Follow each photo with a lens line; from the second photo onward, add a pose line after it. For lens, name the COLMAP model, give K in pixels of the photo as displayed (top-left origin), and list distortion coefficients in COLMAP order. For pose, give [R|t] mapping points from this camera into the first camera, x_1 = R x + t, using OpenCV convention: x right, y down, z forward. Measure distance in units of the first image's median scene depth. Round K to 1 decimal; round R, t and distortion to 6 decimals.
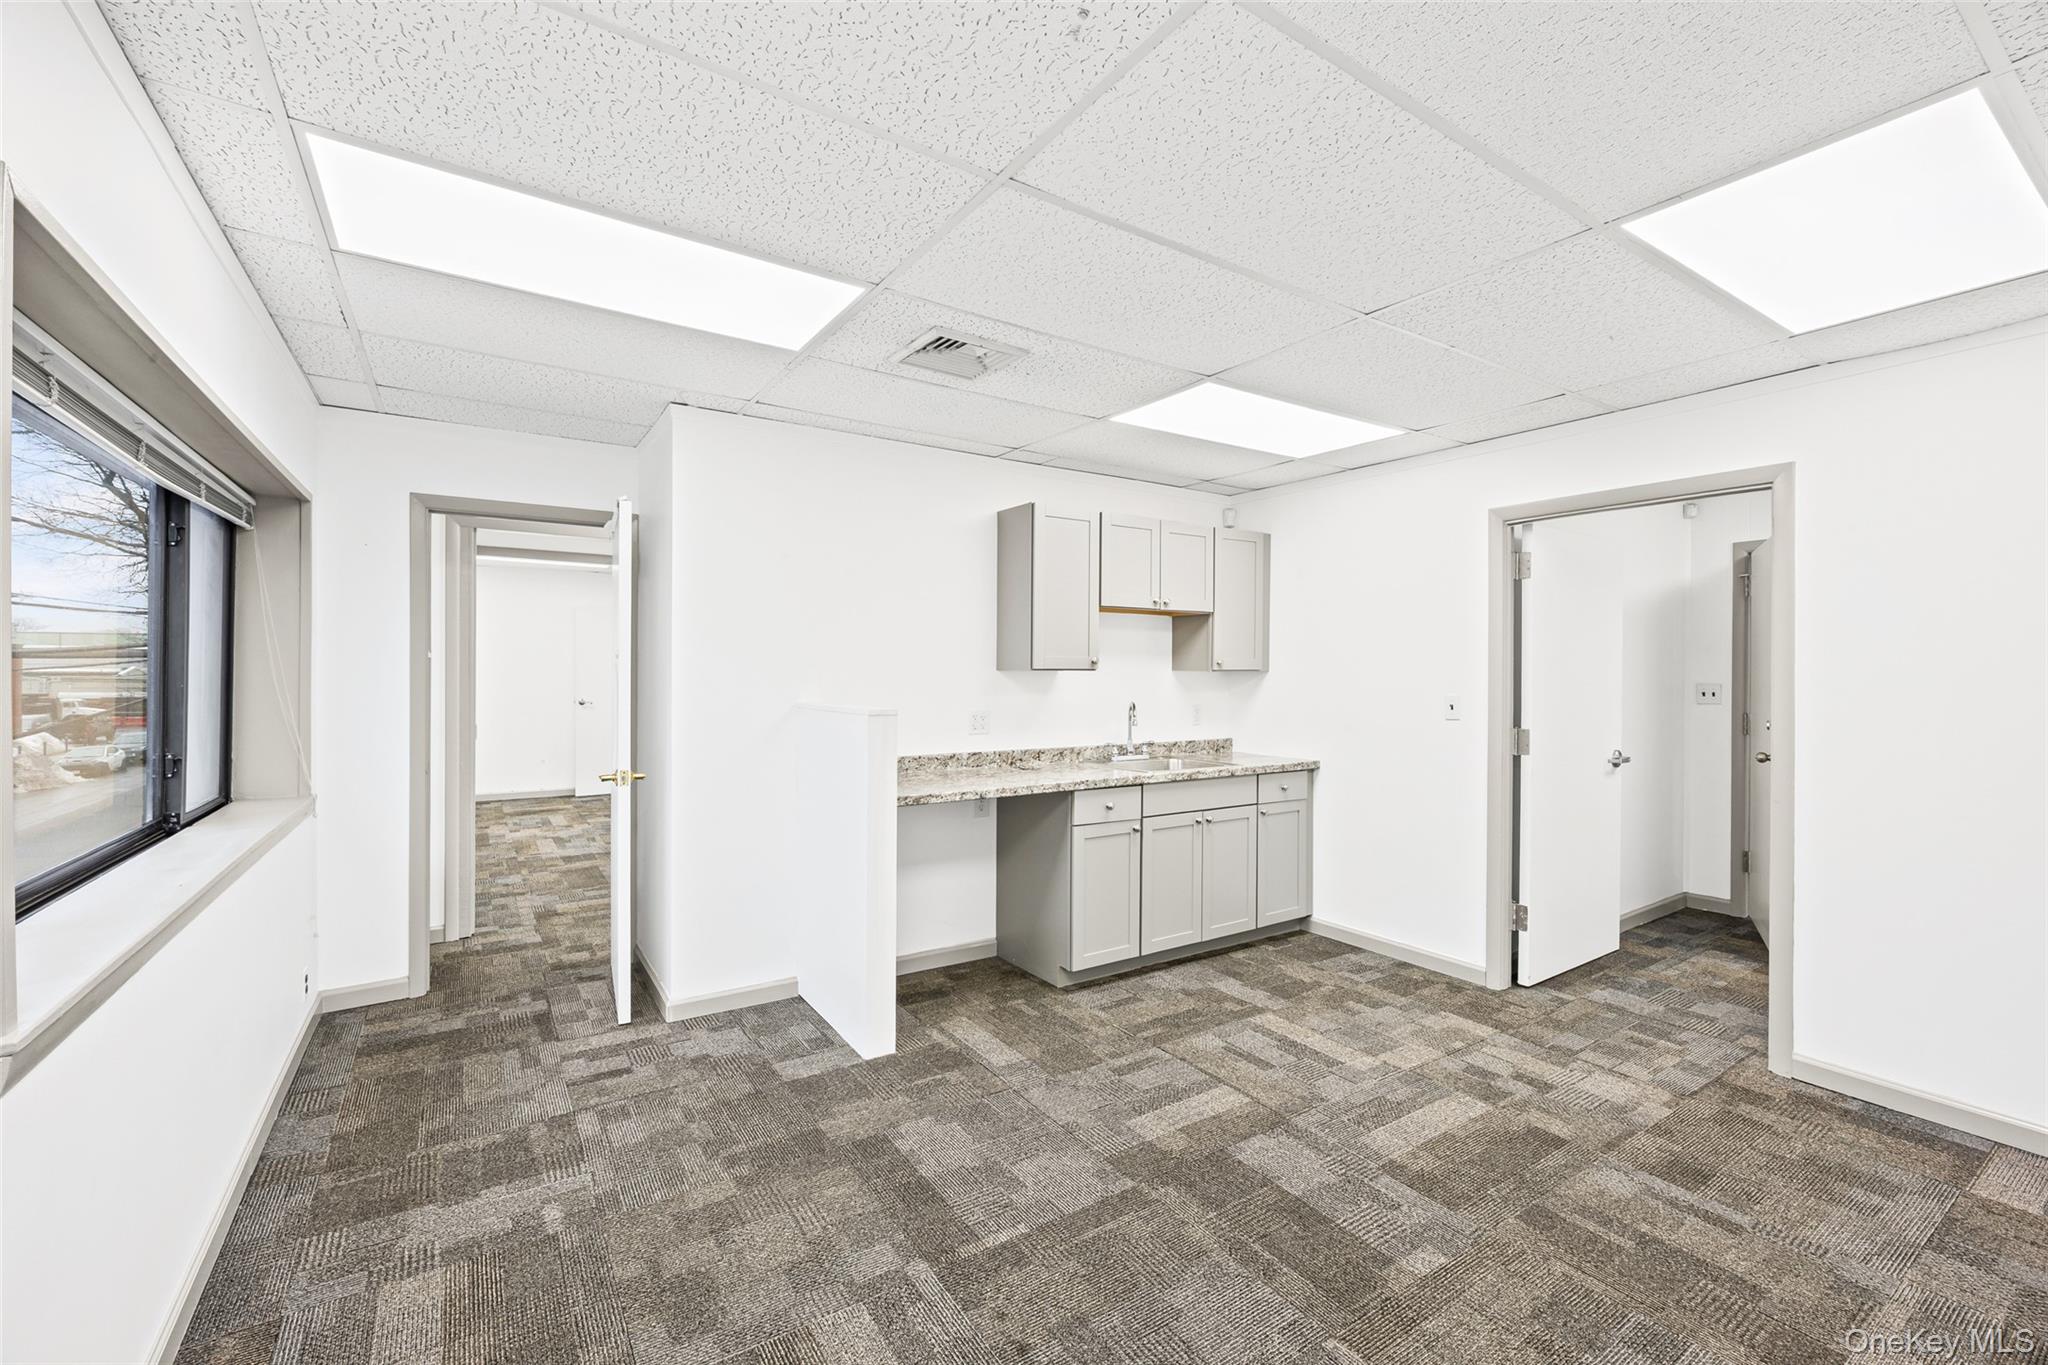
lens RADIAL K [[847.0, 0, 1030.8], [0, 847.0, 668.7], [0, 0, 1]] dist [-0.014104, 0.001096]
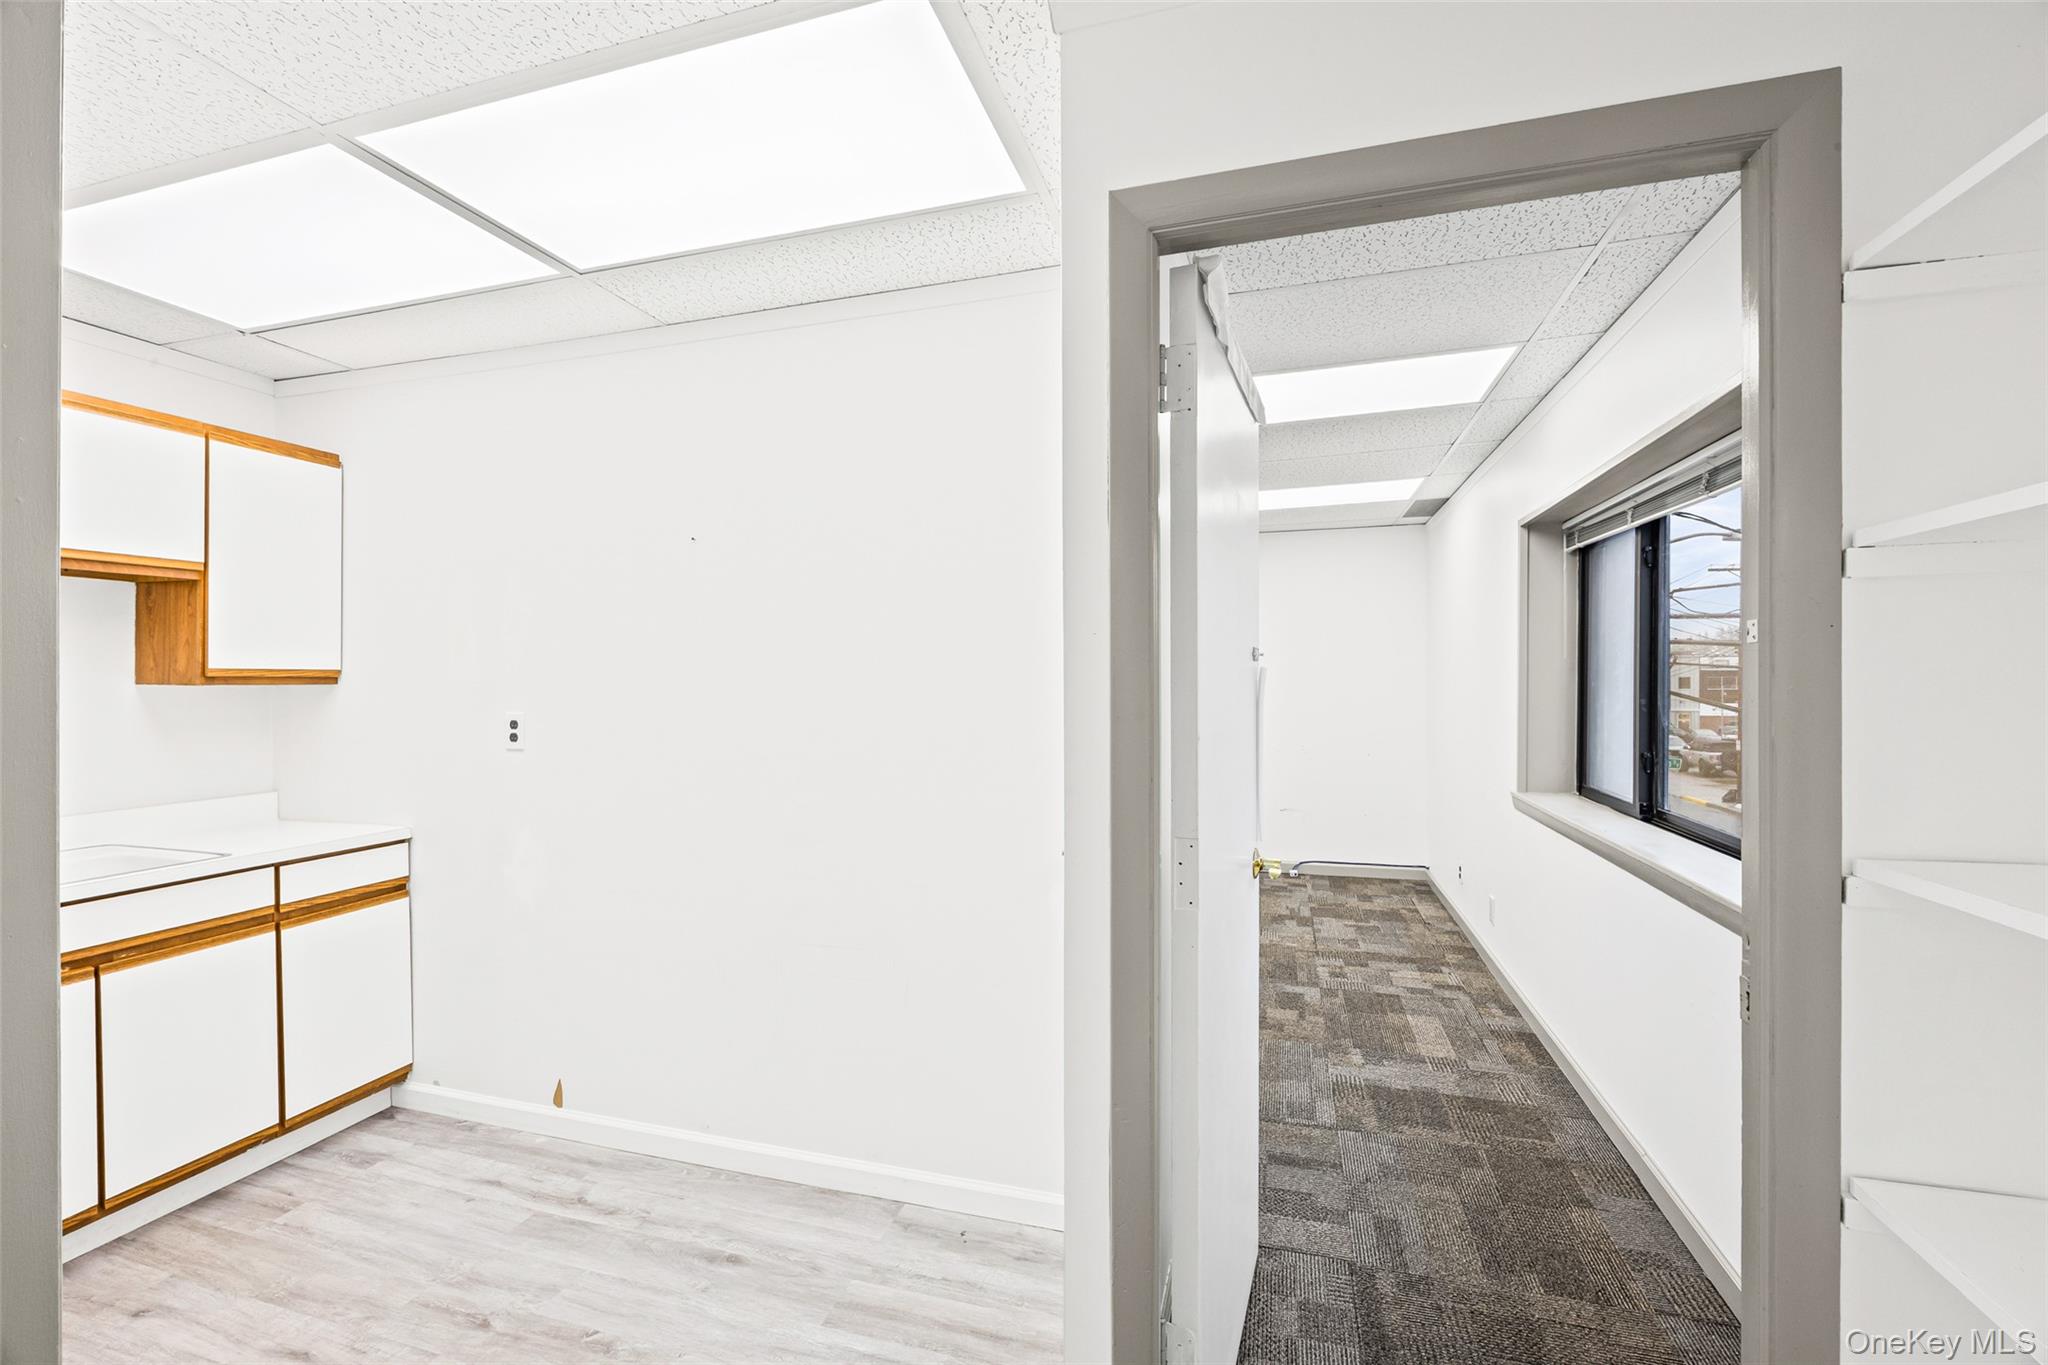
lens RADIAL K [[847.0, 0, 1020.9], [0, 847.0, 681.9], [0, 0, 1]] dist [-0.014104, 0.001096]
pose [[-0.629778, 0.000791, 0.776775, -0.923843], [-0.000073, 0.999999, -0.001077, 0.007430], [-0.776775, -0.000735, -0.629777, 1.637021]]
